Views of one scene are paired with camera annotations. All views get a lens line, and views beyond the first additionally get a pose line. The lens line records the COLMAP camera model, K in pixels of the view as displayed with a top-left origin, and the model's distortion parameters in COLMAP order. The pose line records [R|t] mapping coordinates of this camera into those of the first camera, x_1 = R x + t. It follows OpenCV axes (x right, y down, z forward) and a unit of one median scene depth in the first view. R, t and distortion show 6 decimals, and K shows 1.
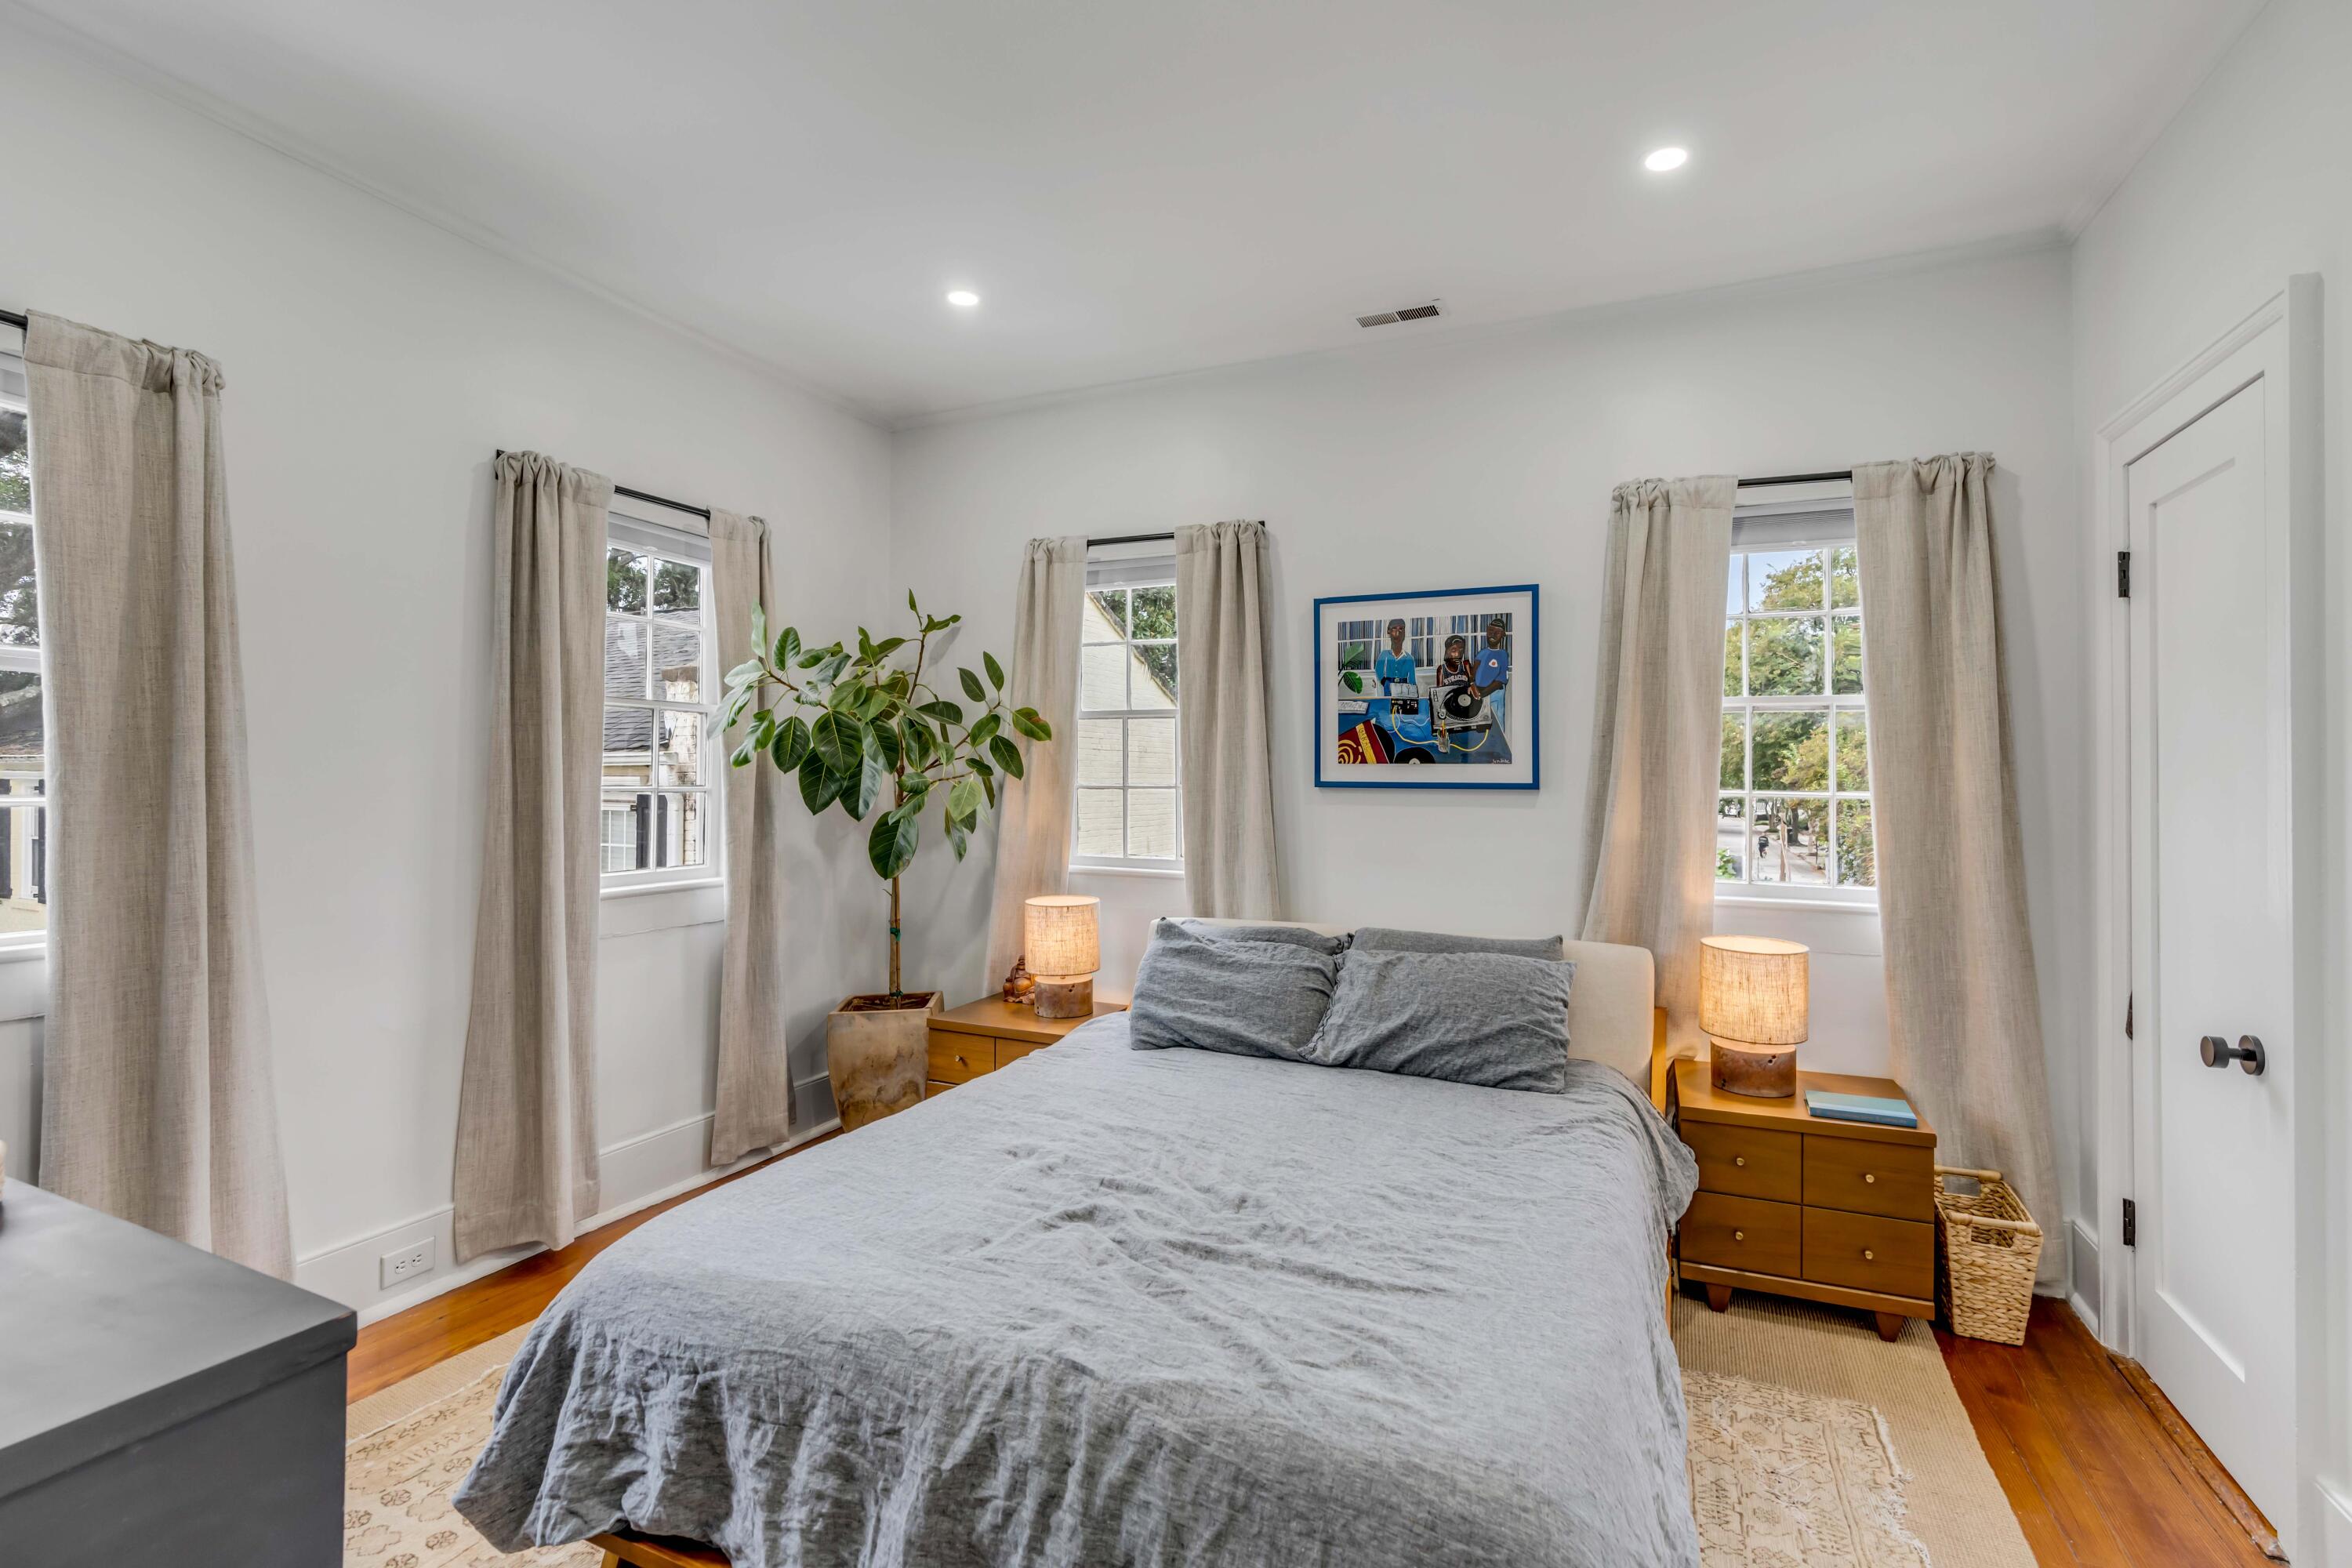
lens RADIAL K [[1078.1, 0, 1191.2], [0, 1078.1, 770.6], [0, 0, 1]] dist [-0.012528, 0.003811]
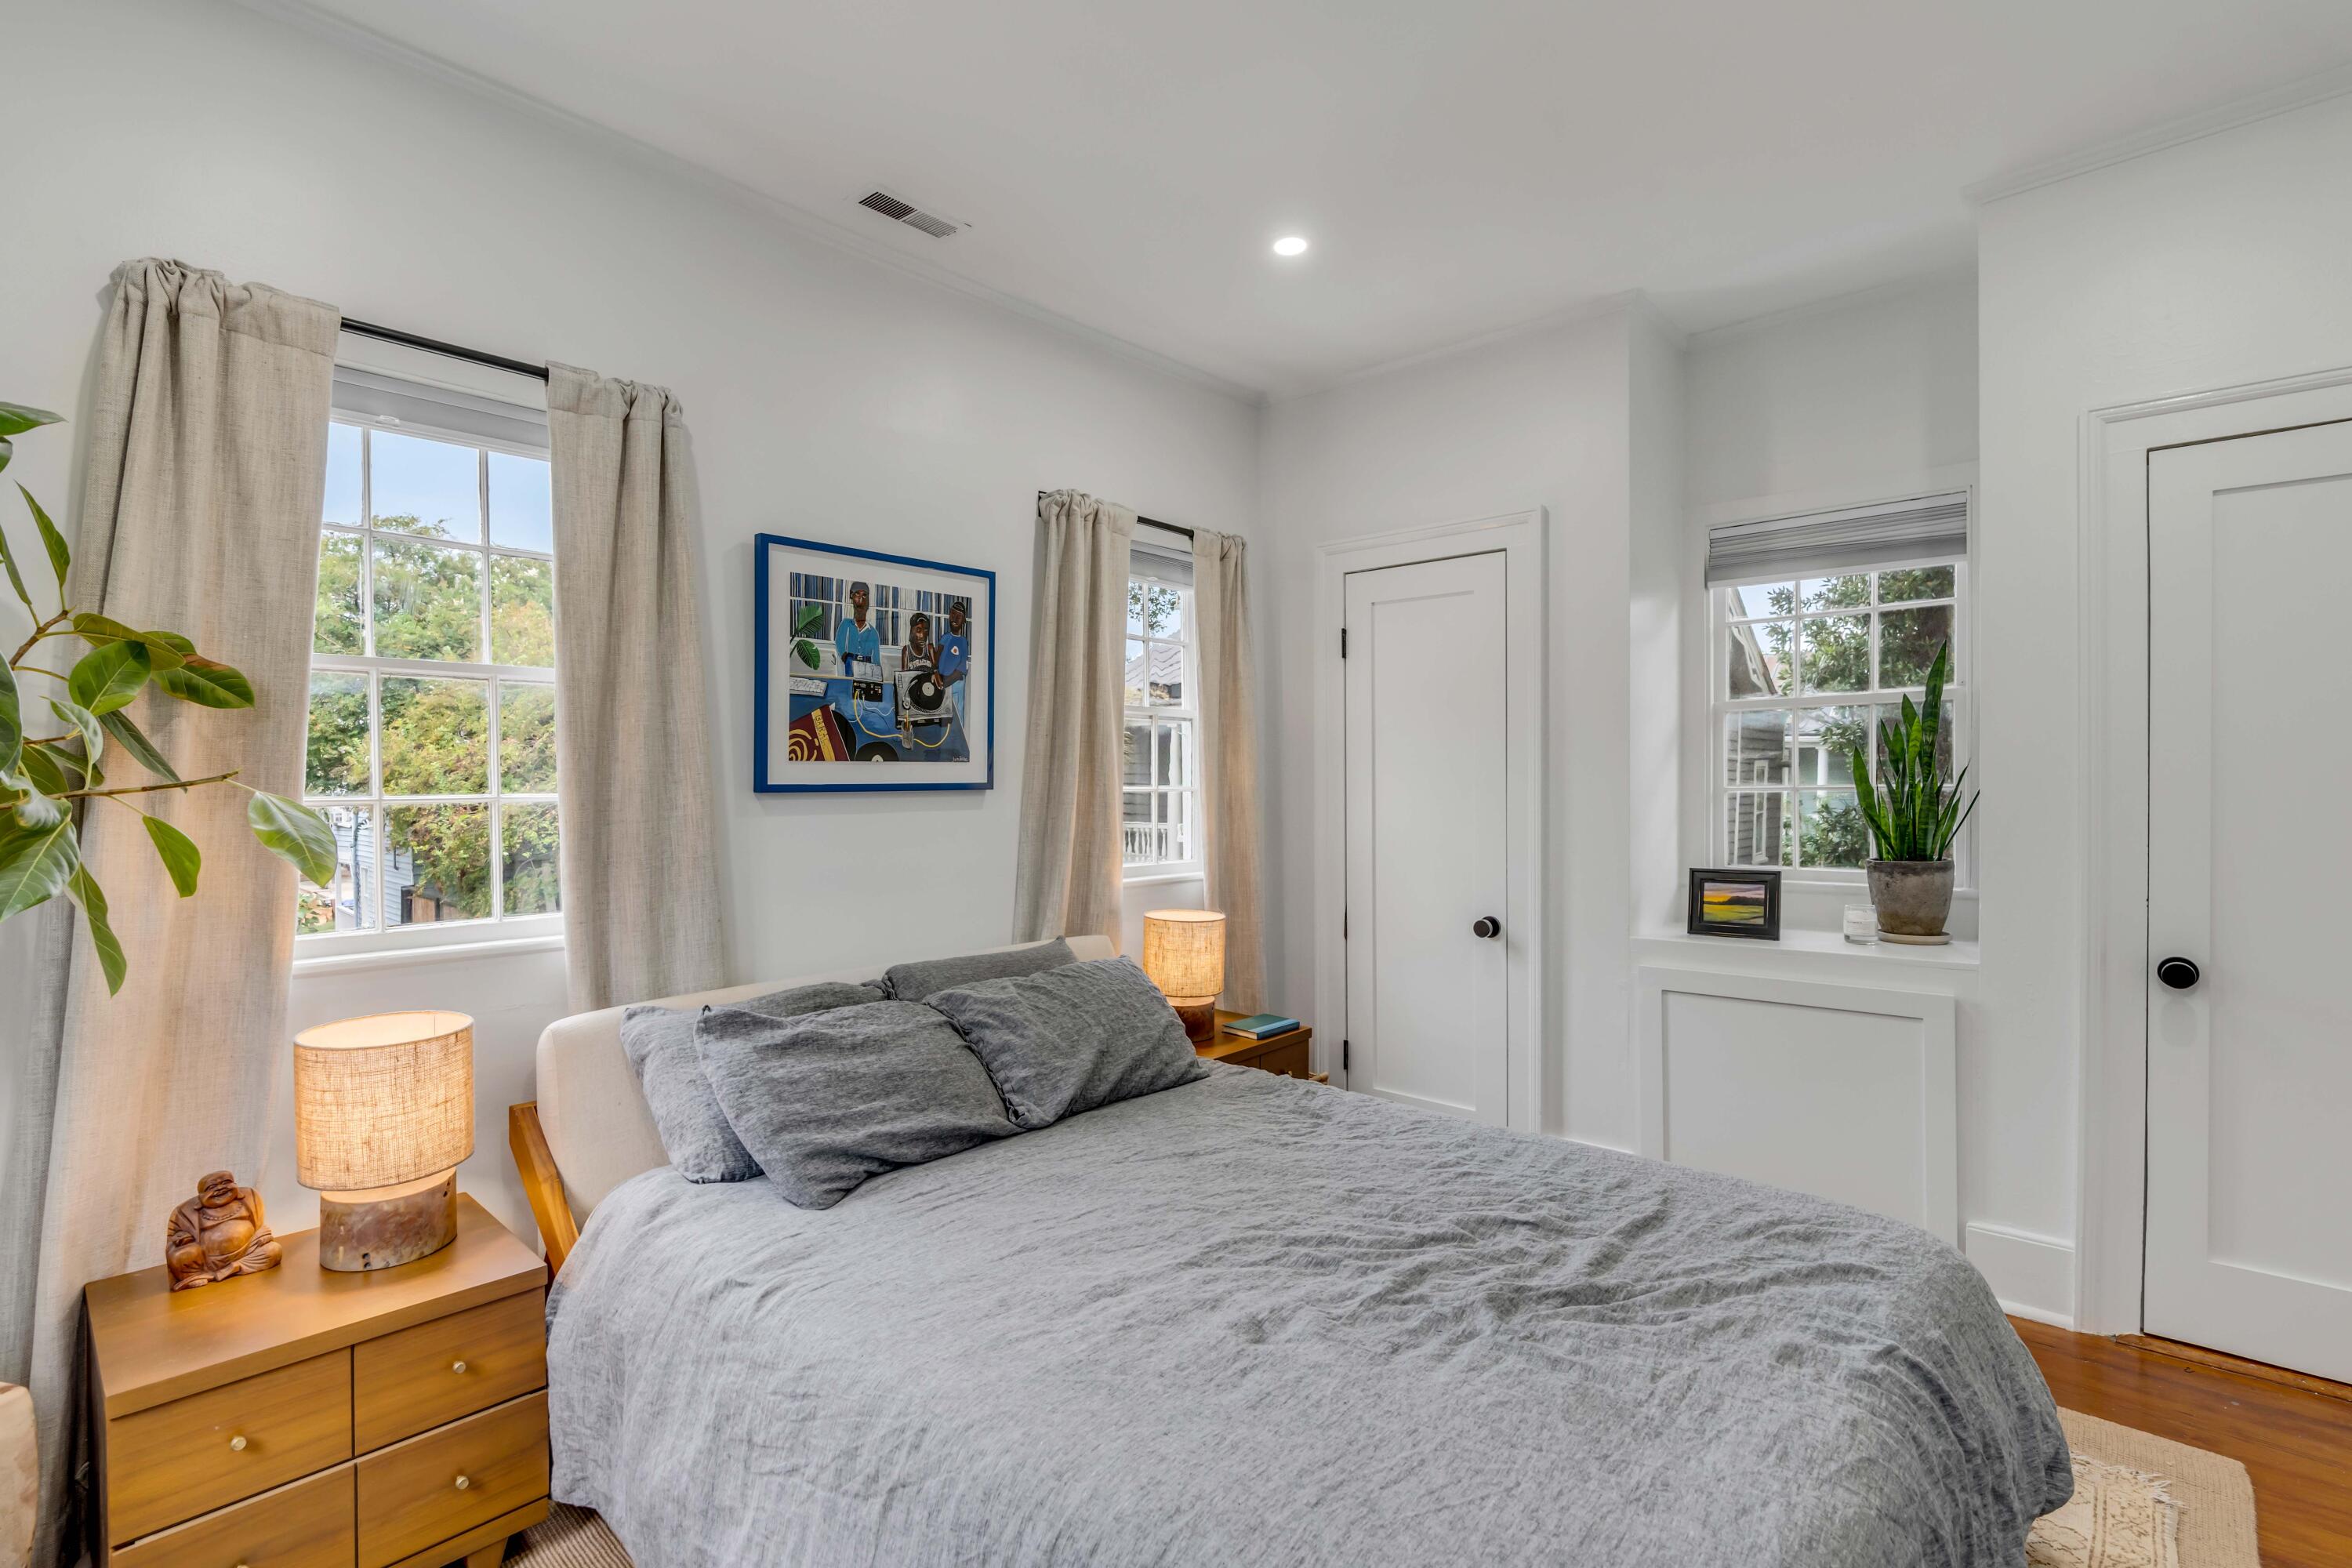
lens RADIAL K [[1078.1, 0, 1187.8], [0, 1078.1, 785.8], [0, 0, 1]] dist [-0.012528, 0.003811]
pose [[0.320675, -0.015441, 0.947064, -0.505001], [0.000513, 0.999870, 0.016128, -0.000805], [-0.947189, -0.004686, 0.320641, 0.516007]]
